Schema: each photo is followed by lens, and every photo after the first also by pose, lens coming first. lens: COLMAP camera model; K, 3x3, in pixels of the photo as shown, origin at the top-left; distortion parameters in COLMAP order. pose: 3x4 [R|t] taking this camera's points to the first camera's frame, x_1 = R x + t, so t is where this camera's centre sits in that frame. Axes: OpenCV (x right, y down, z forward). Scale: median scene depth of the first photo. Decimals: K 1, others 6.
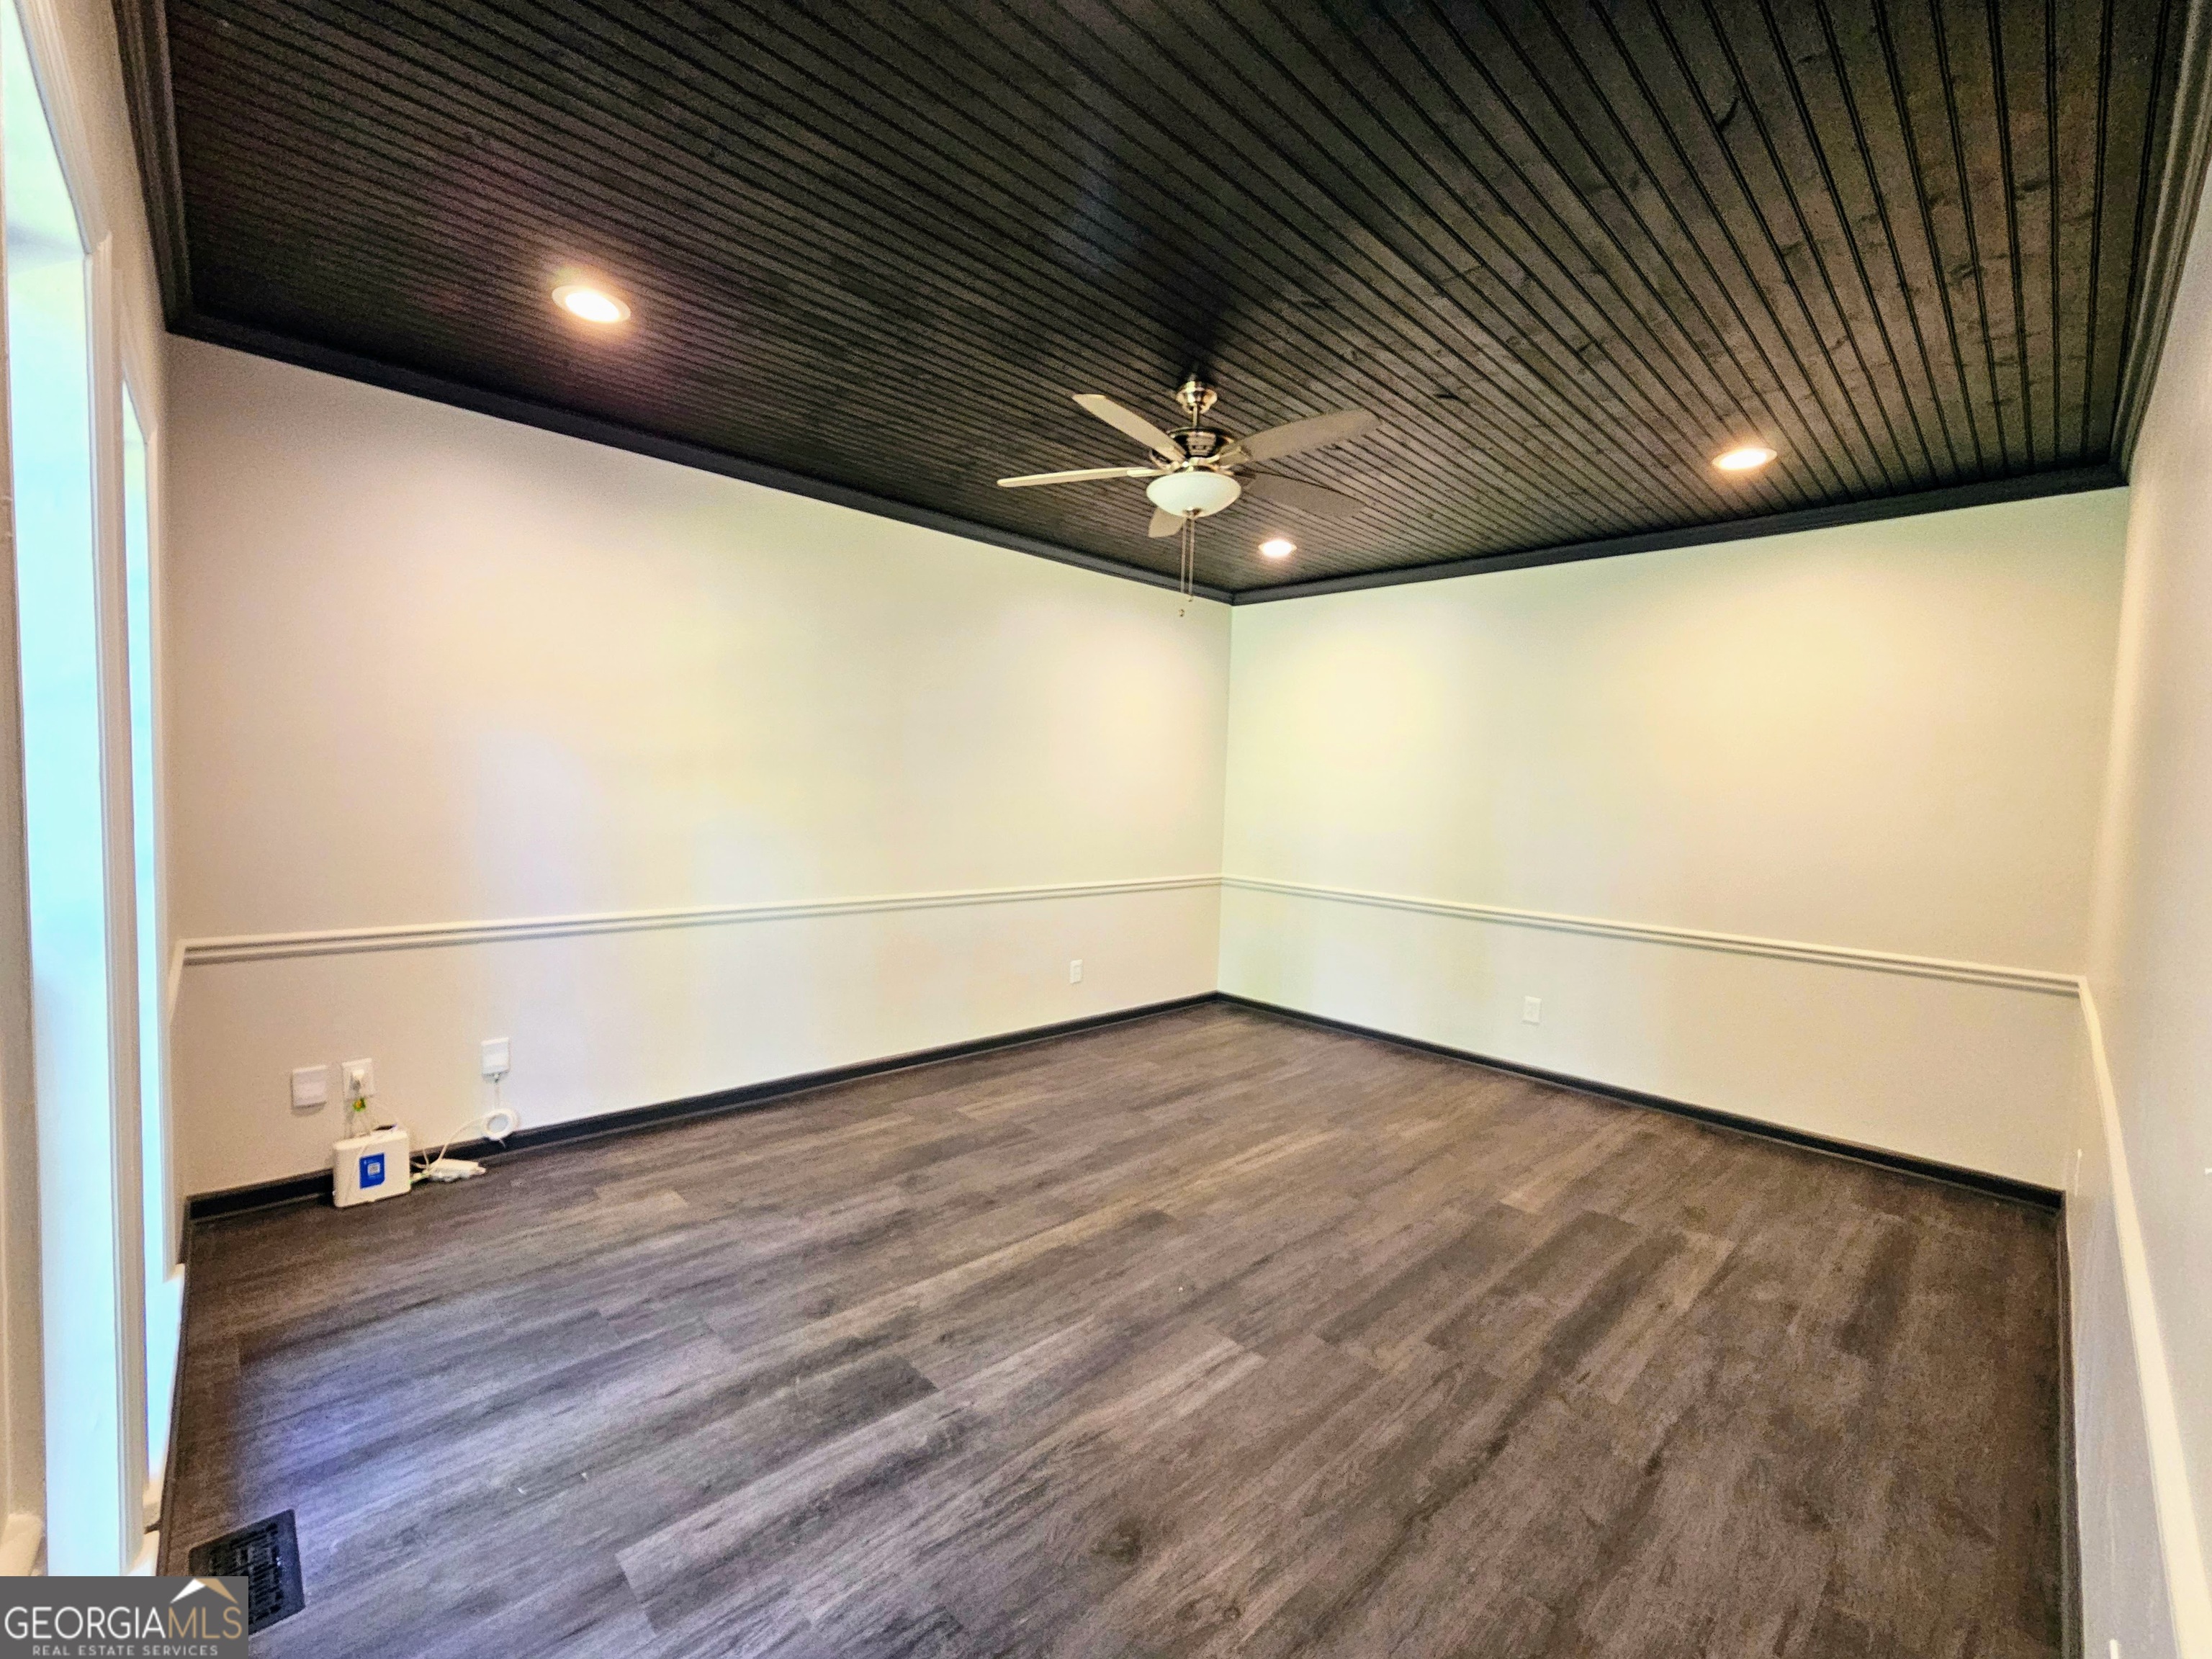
lens RADIAL K [[906.9, 0, 1108.5], [0, 906.9, 833.4], [0, 0, 1]] dist [-0.002012, -0.000835]
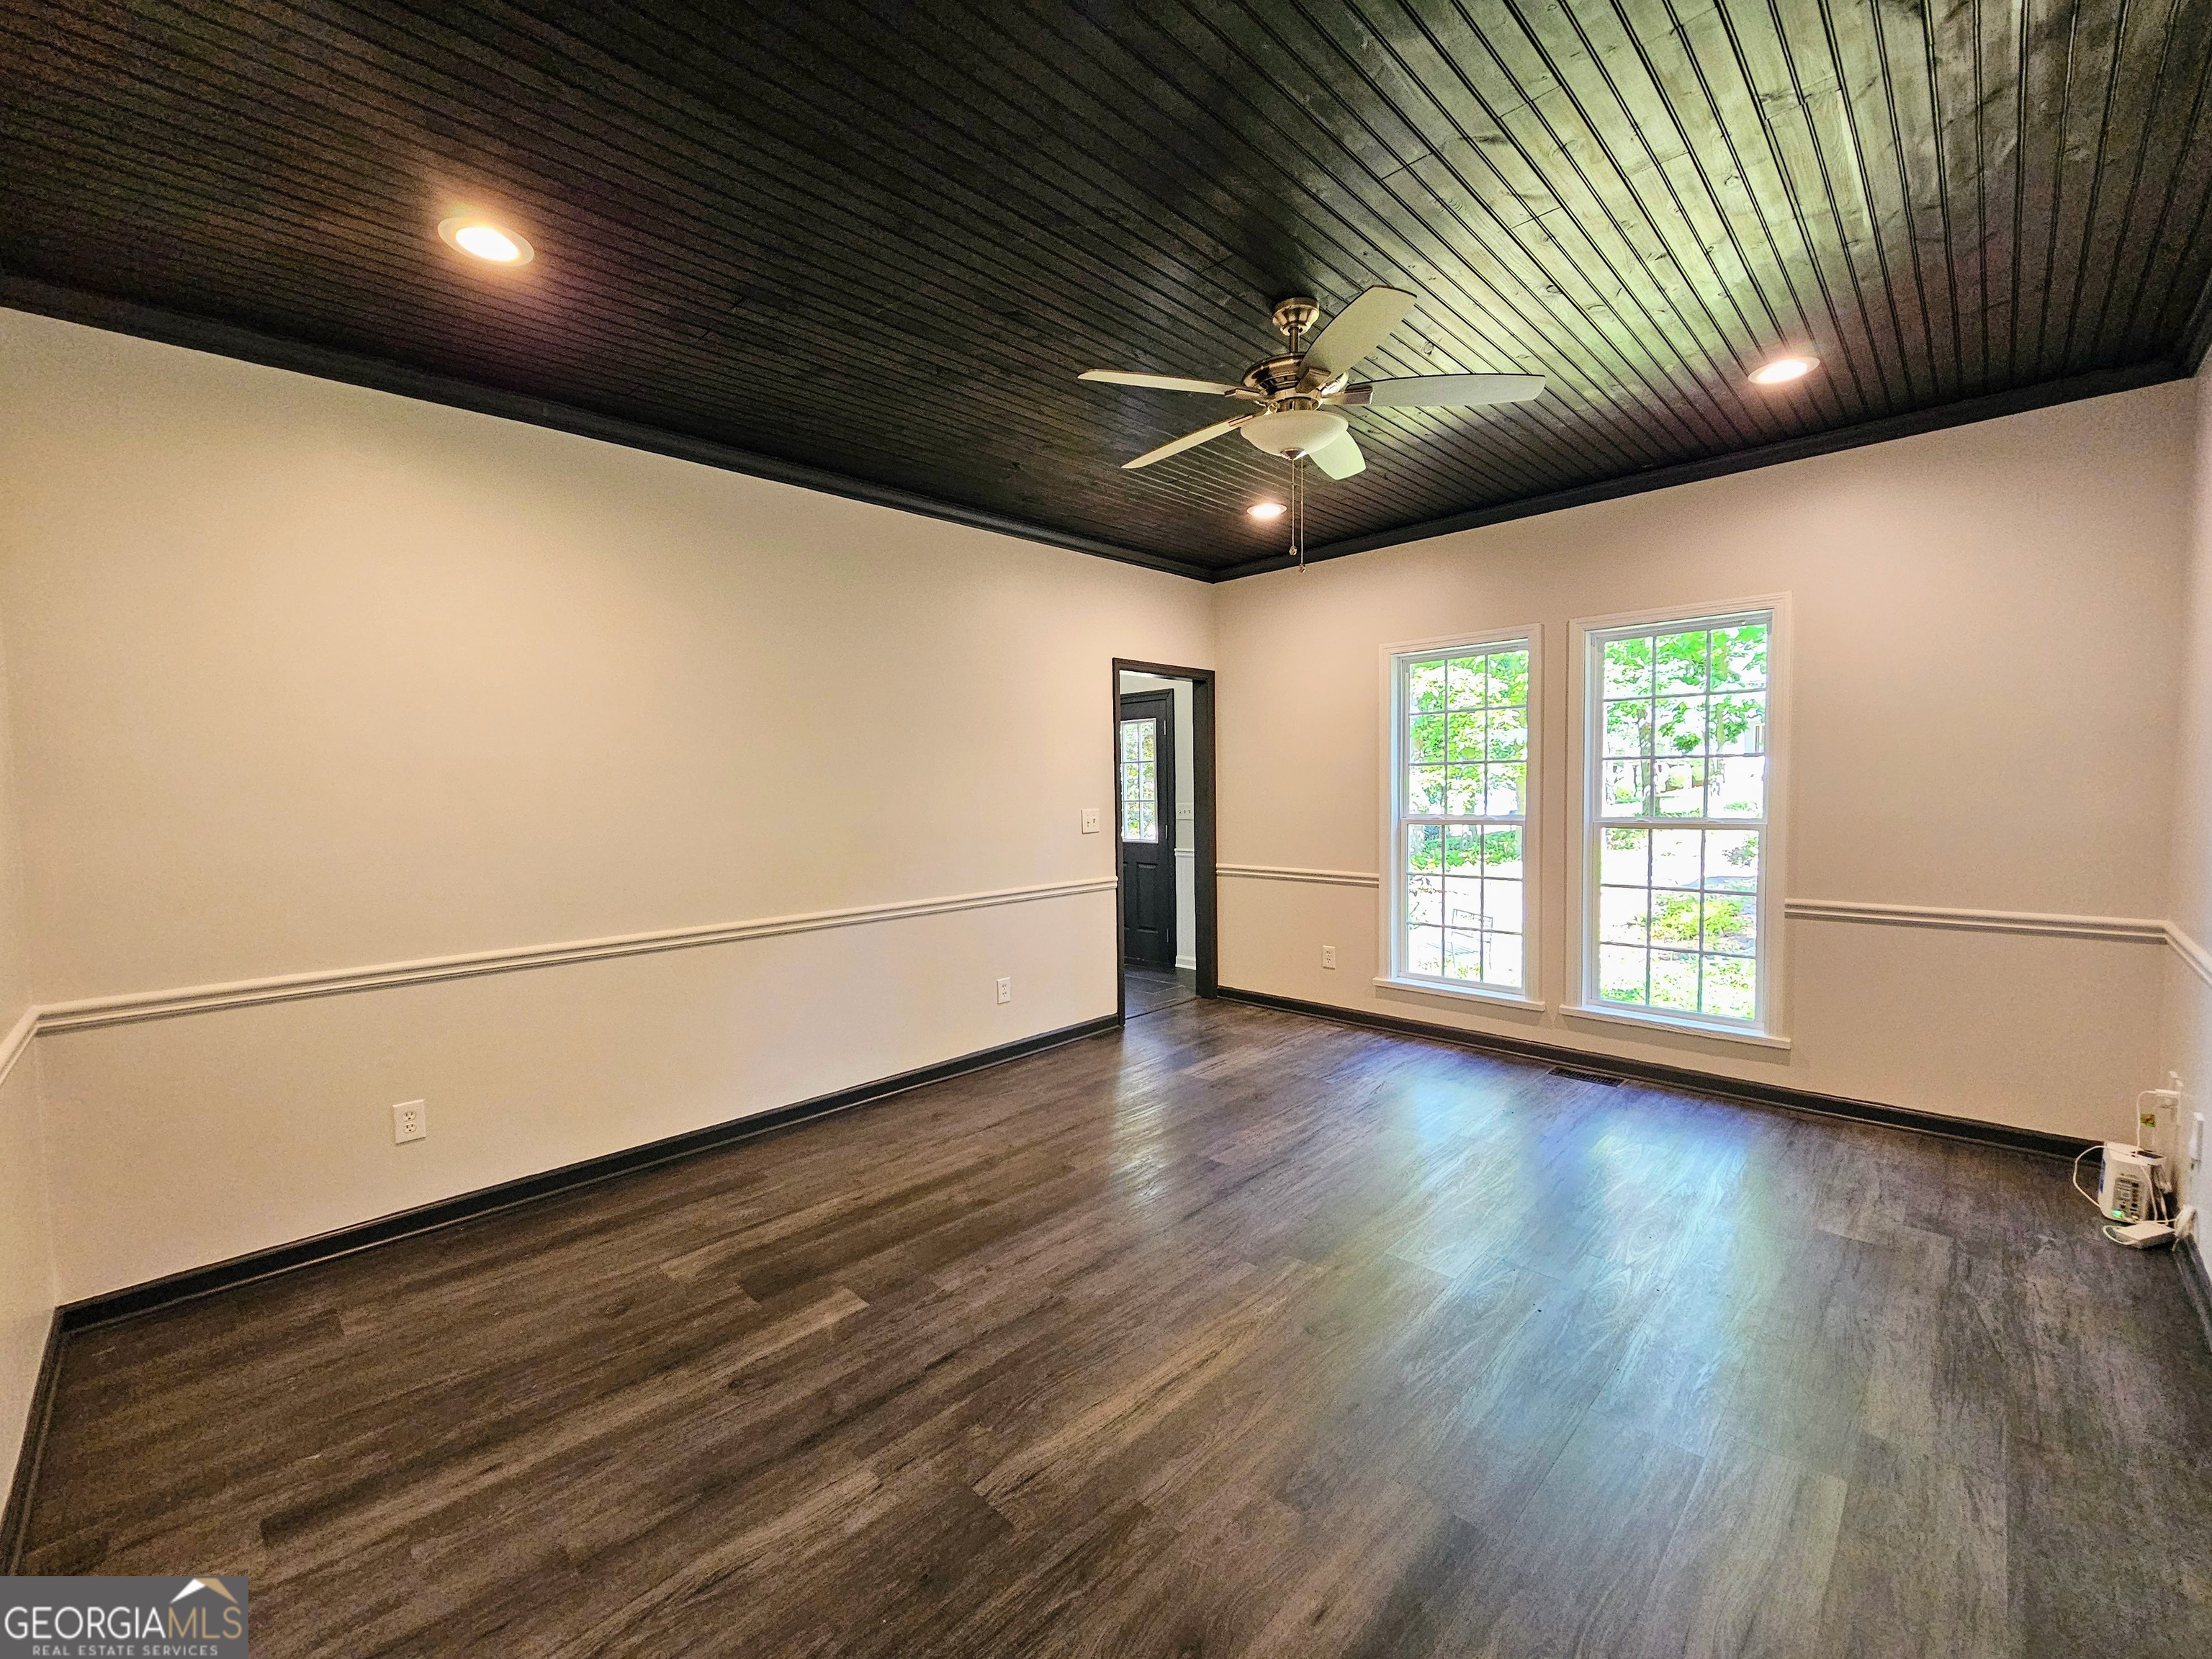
lens RADIAL K [[906.9, 0, 1103.0], [0, 906.9, 829.3], [0, 0, 1]] dist [-0.002012, -0.000835]
pose [[-0.999347, -0.017216, -0.031781, 0.295197], [-0.020329, 0.994740, 0.100393, -0.073429], [0.029886, 0.100974, -0.994440, 1.884016]]
